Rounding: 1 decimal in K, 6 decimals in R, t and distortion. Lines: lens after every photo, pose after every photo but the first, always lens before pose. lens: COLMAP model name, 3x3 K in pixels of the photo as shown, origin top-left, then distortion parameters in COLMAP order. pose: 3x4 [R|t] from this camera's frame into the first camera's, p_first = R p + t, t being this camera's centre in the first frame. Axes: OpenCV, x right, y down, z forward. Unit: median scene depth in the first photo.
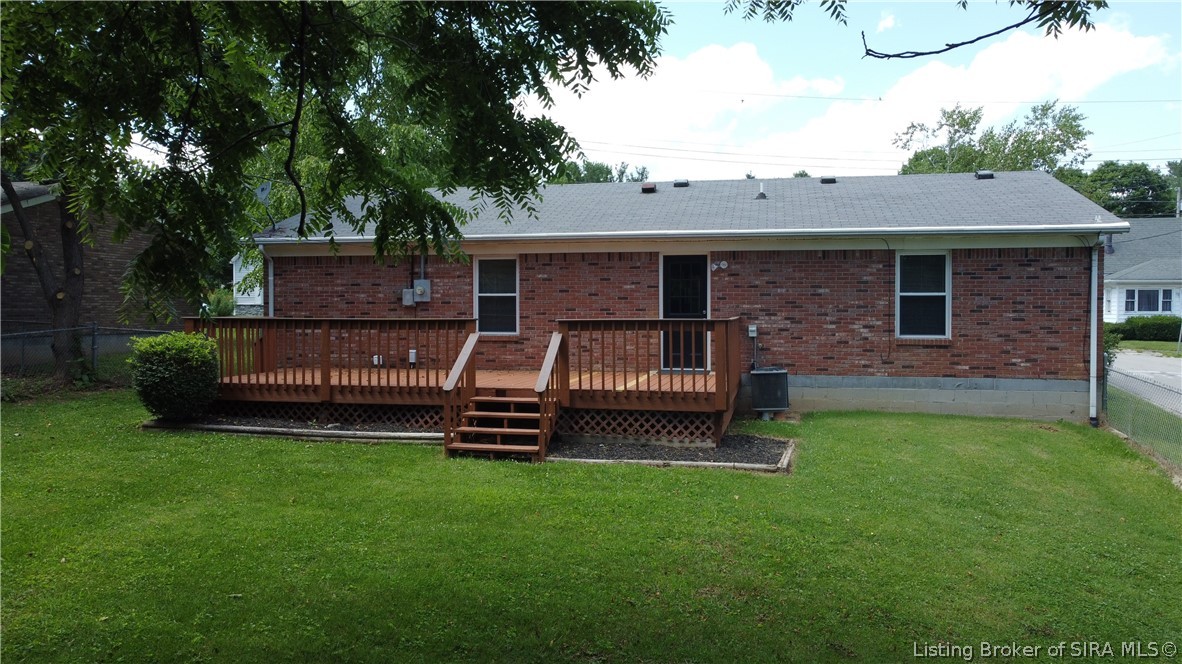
lens RADIAL K [[933.6, 0, 591.0], [0, 933.6, 332.0], [0, 0, 1]] dist [0.078857, -0.087782]
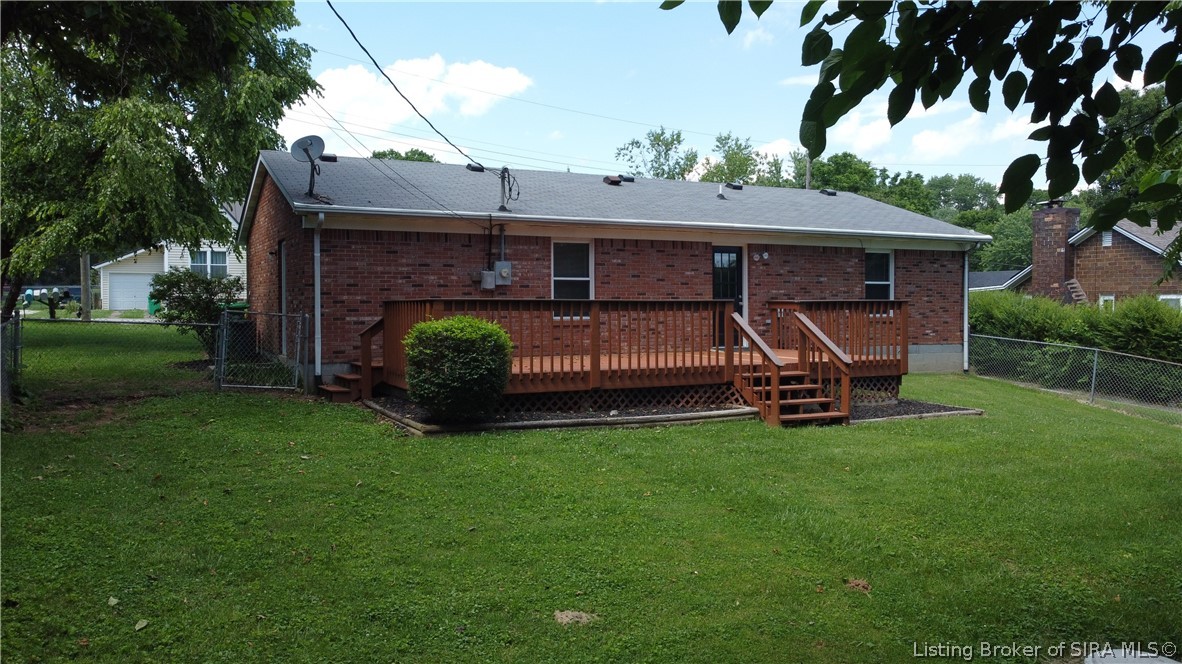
lens RADIAL K [[933.6, 0, 591.0], [0, 933.6, 332.0], [0, 0, 1]] dist [0.078857, -0.087782]
pose [[0.765303, -0.020640, 0.643339, -0.780694], [0.018632, 0.999777, 0.009911, 0.007442], [-0.643400, 0.004402, 0.765518, 0.253277]]
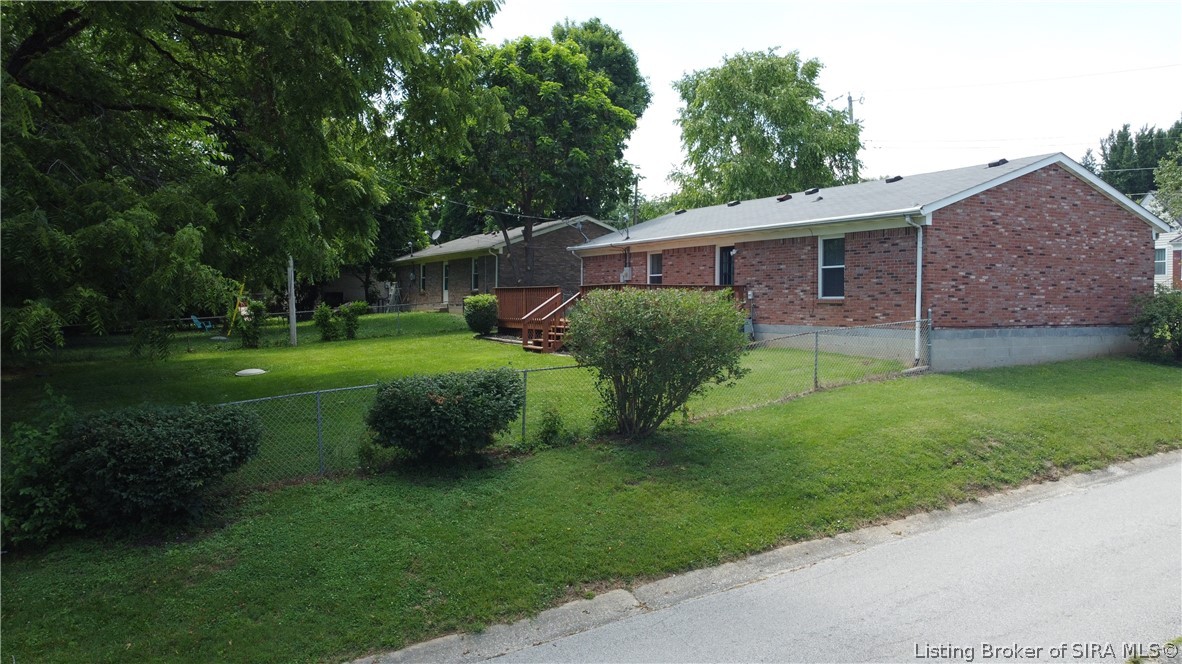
lens RADIAL K [[901.1, 0, 587.9], [0, 901.1, 346.1], [0, 0, 1]] dist [0.093647, -0.110773]
pose [[0.660745, 0.031981, -0.749929, 1.097658], [-0.004813, 0.999252, 0.038373, 0.026348], [0.750595, -0.021746, 0.660404, -0.149277]]
